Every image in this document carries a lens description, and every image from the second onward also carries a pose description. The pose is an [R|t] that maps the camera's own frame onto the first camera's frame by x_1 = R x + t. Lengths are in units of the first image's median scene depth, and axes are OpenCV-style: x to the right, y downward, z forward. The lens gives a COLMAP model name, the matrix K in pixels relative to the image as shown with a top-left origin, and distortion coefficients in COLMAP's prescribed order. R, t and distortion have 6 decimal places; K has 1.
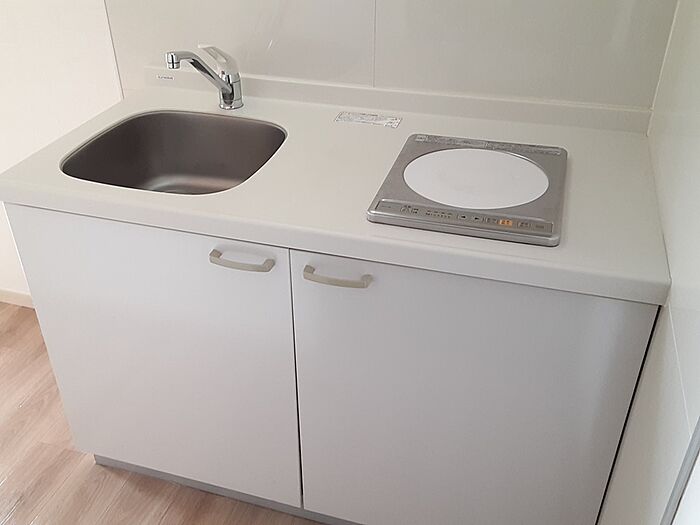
lens RADIAL K [[695.9, 0, 350.8], [0, 695.9, 266.6], [0, 0, 1]] dist [0.062739, 0.000000]
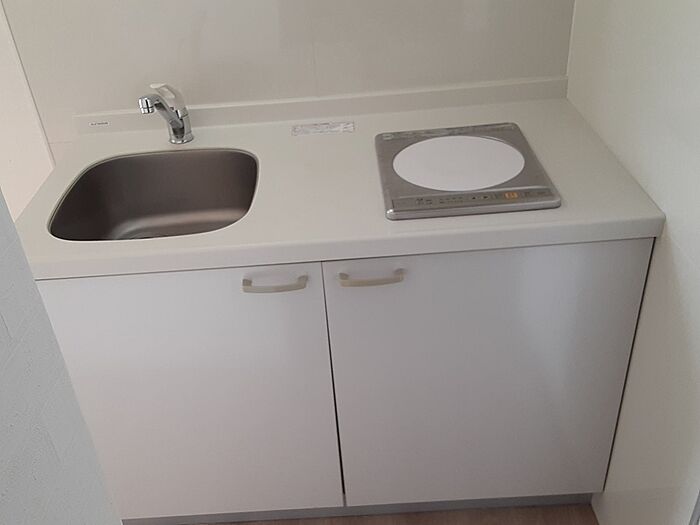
lens RADIAL K [[695.9, 0, 344.5], [0, 695.9, 260.5], [0, 0, 1]] dist [0.062739, 0.000000]
pose [[0.948169, -0.220790, 0.228533, -0.240522], [0.221804, 0.974853, 0.021573, -0.034472], [-0.227549, 0.030235, 0.973297, -0.023904]]
